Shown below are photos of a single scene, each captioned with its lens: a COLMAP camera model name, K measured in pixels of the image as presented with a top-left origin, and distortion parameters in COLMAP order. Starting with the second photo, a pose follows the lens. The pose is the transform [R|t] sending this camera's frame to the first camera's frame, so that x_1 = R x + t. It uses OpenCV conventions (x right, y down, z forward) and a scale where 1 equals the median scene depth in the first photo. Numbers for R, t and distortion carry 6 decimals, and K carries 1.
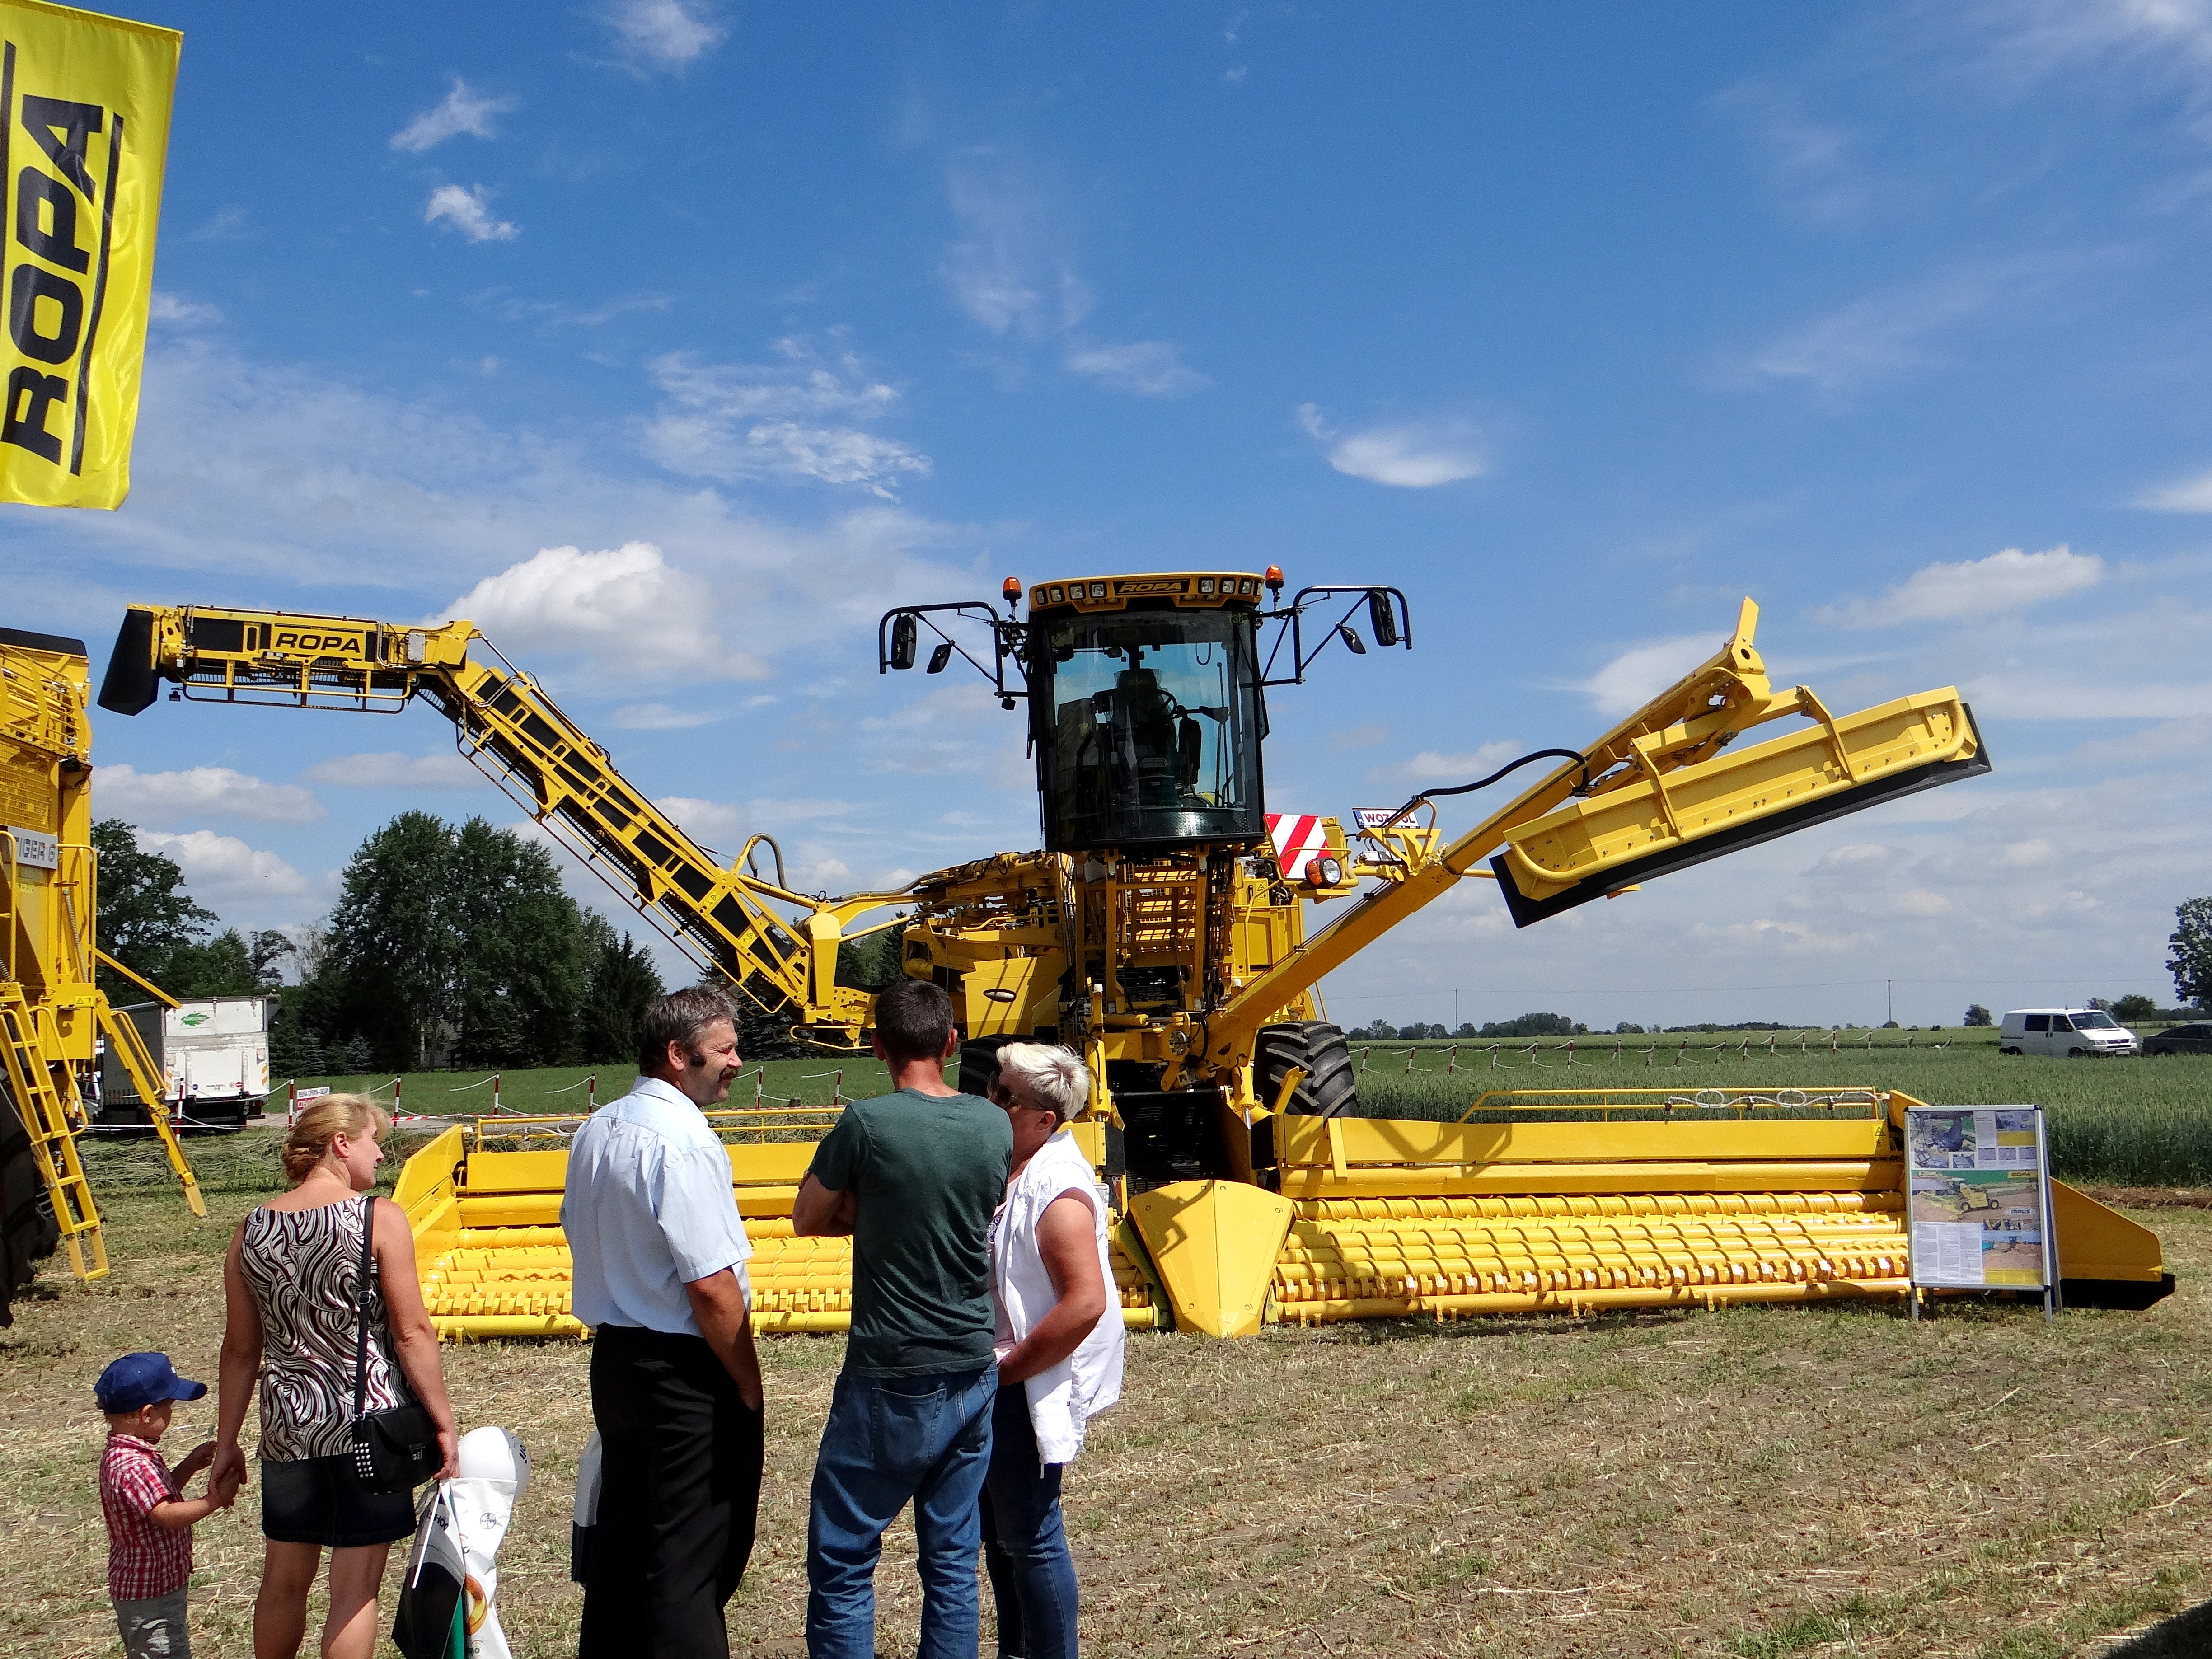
lens RADIAL K [[2263.9, 0, 1115.4], [0, 2263.9, 887.3], [0, 0, 1]] dist [0.009119, 0.000000]
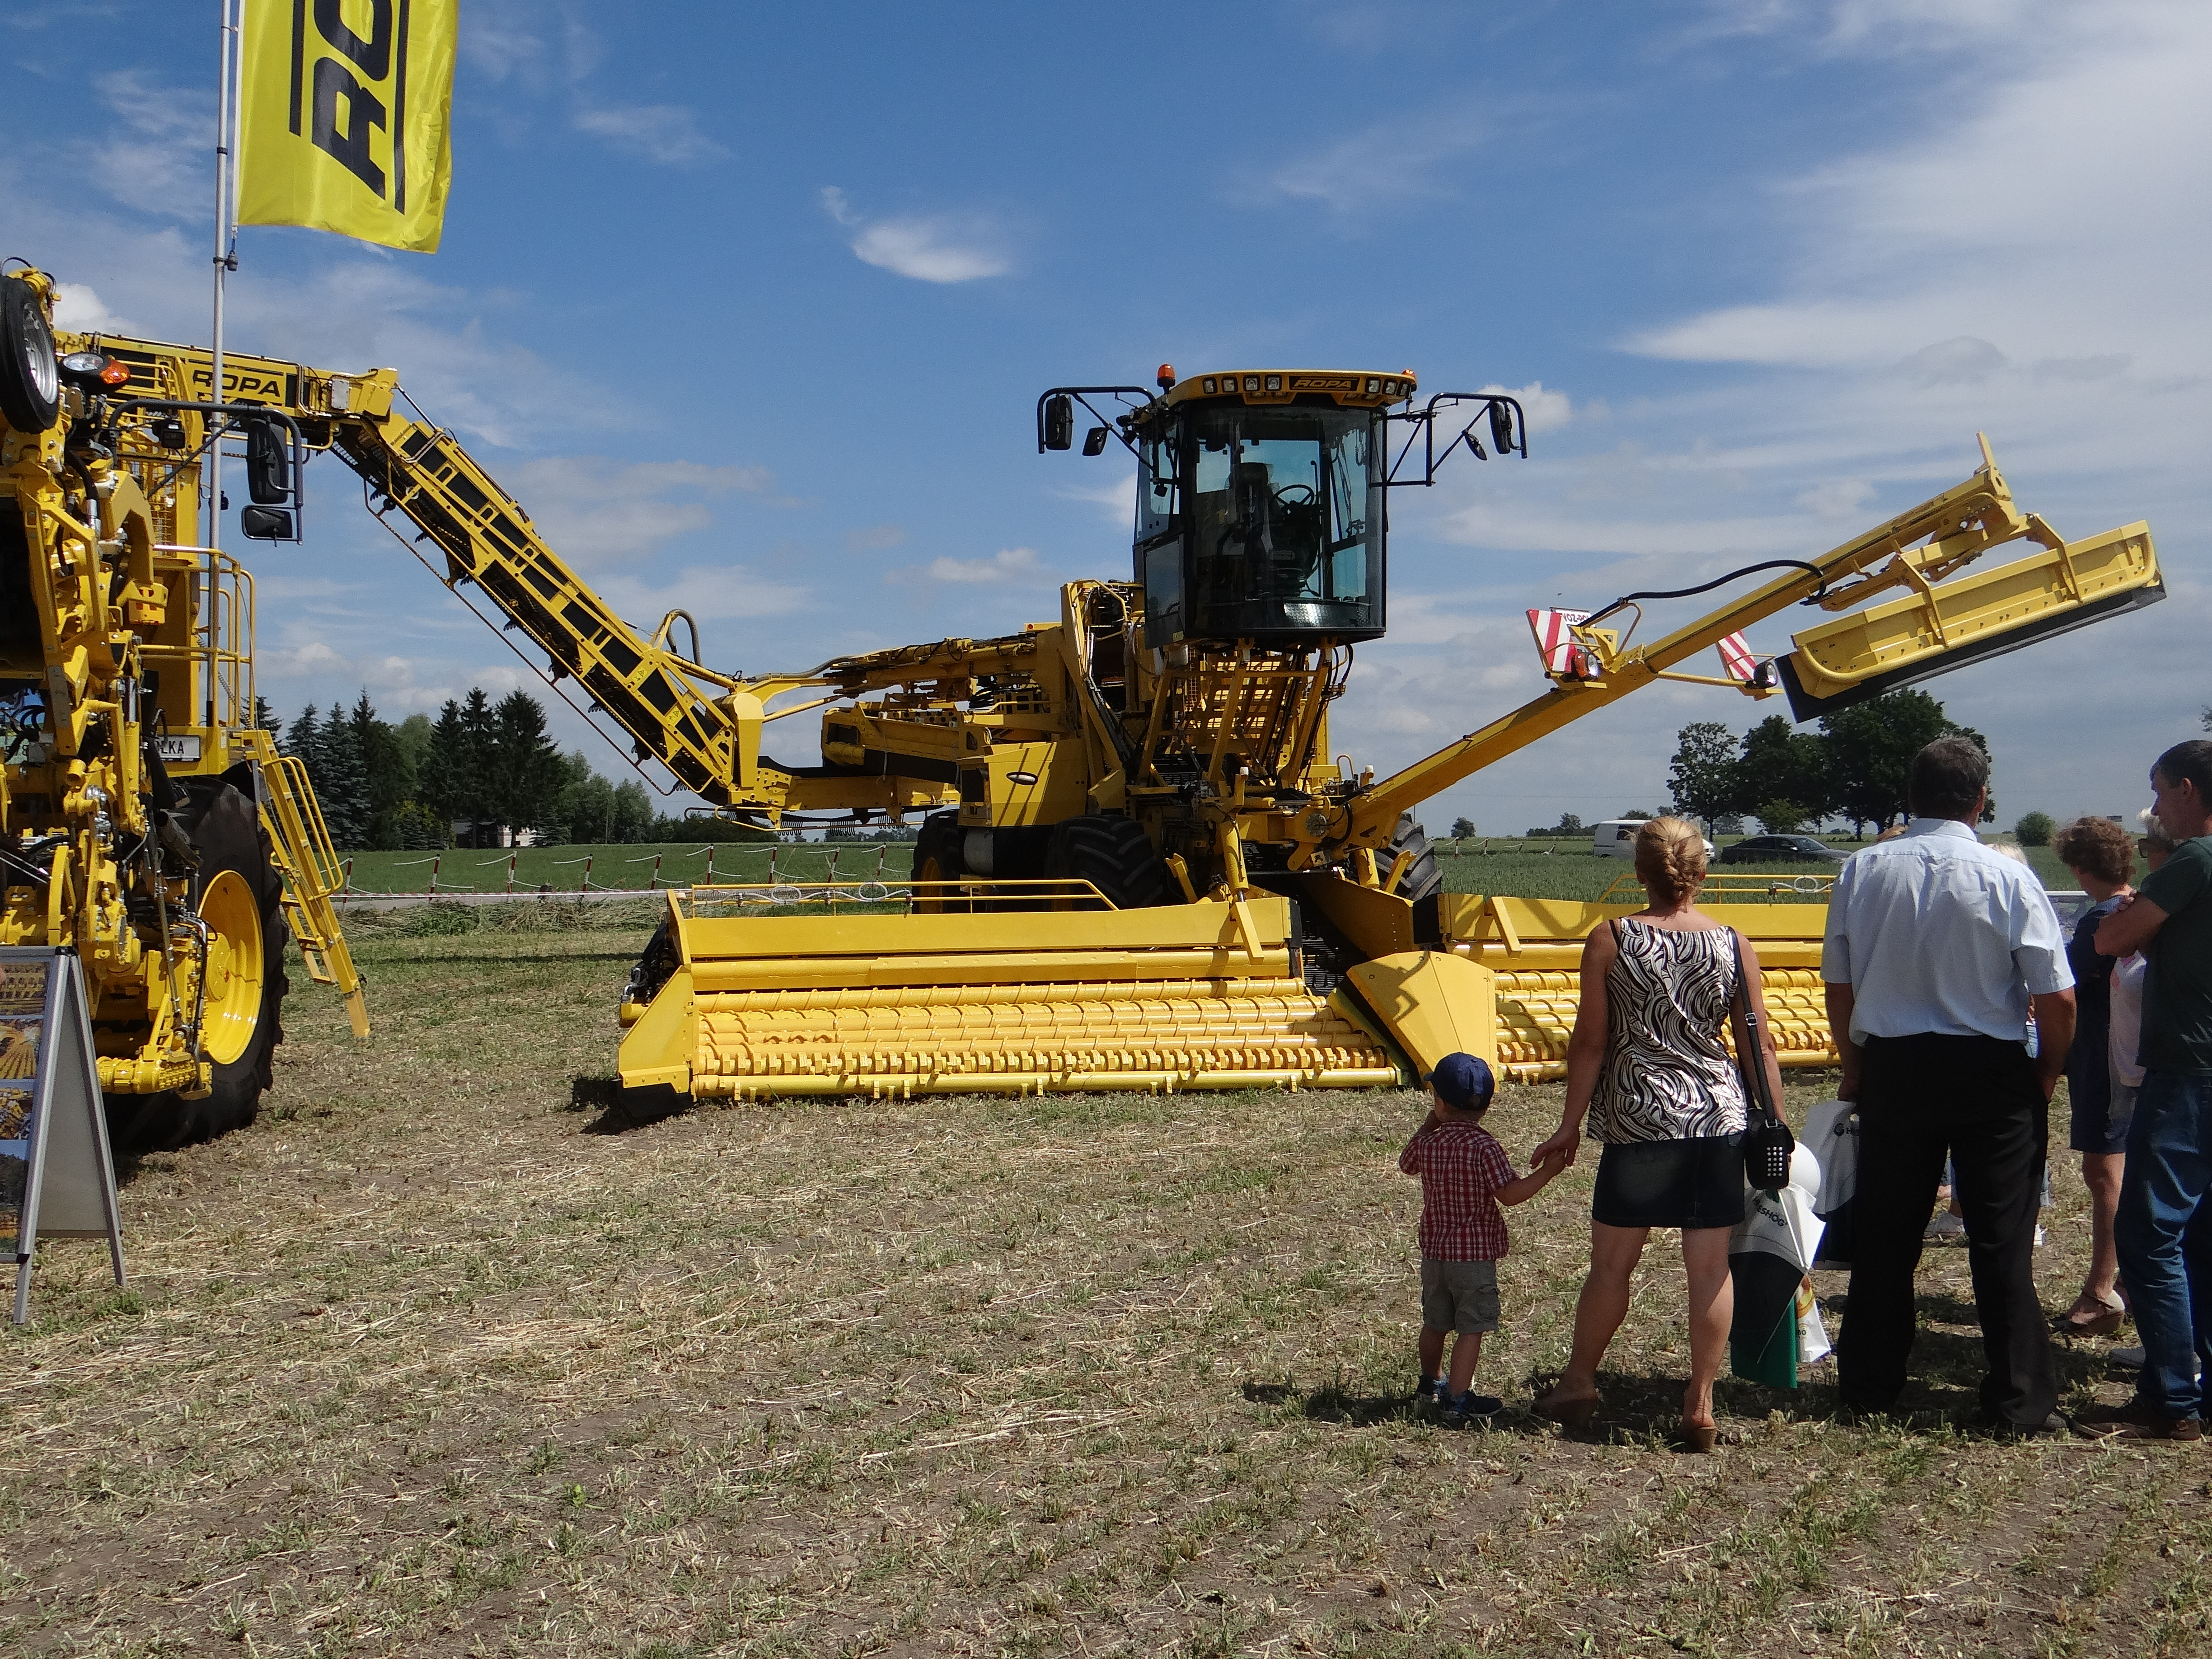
lens RADIAL K [[2263.9, 0, 1109.1], [0, 2263.9, 916.0], [0, 0, 1]] dist [0.009119, 0.000000]
pose [[0.976380, 0.011463, 0.215756, -0.196940], [-0.032945, 0.994813, 0.096234, 0.008368], [-0.213534, -0.101069, 0.971694, -0.004924]]
